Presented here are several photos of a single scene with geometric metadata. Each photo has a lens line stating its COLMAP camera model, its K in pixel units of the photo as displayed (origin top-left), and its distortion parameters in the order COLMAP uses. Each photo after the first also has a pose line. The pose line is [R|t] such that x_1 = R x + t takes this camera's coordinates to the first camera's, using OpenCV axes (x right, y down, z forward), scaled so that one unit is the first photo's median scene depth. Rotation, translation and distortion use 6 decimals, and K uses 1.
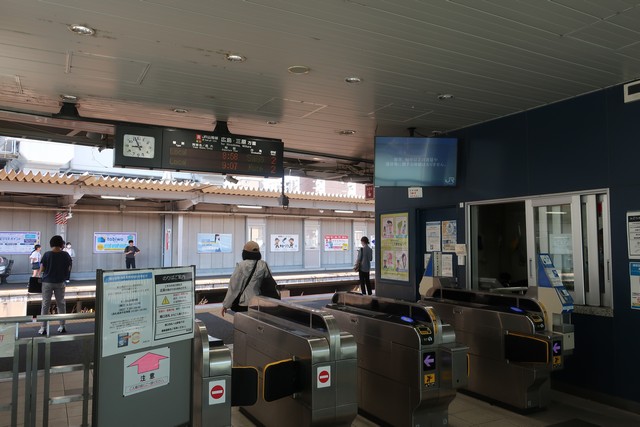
lens RADIAL K [[502.6, 0, 320.0], [0, 502.6, 213.5], [0, 0, 1]] dist [-0.005864, 0.001500]
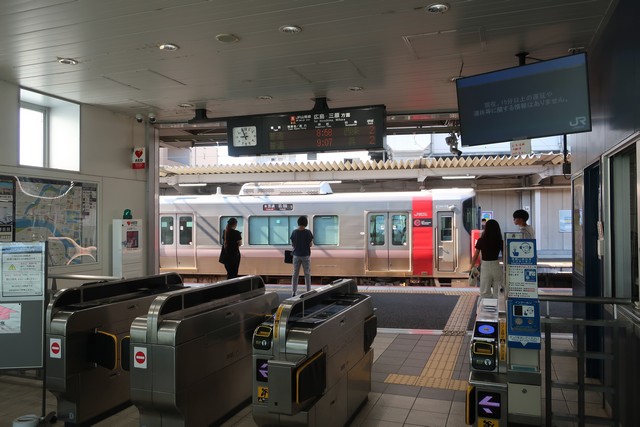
lens RADIAL K [[502.6, 0, 320.0], [0, 502.6, 213.5], [0, 0, 1]] dist [-0.005864, 0.001500]
pose [[0.661672, -0.016466, -0.749613, 0.549572], [0.048774, 0.998587, 0.021116, 0.021592], [0.748206, -0.050534, 0.661540, 0.348497]]
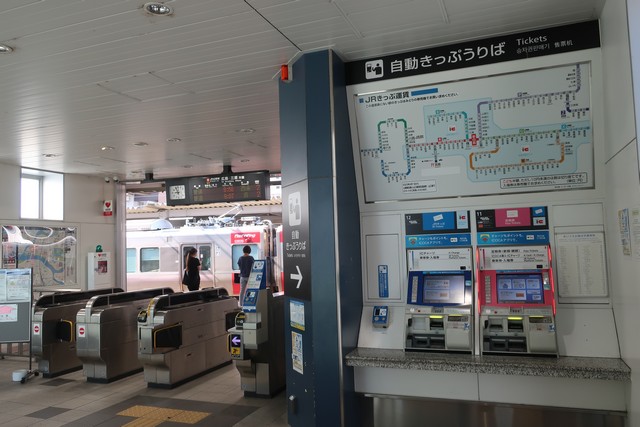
lens RADIAL K [[502.6, 0, 320.0], [0, 502.6, 213.5], [0, 0, 1]] dist [-0.005864, 0.001500]
pose [[0.642801, -0.071754, -0.762665, 1.074491], [0.075534, 0.996689, -0.030109, 0.015593], [0.762300, -0.038253, 0.646092, 0.285661]]
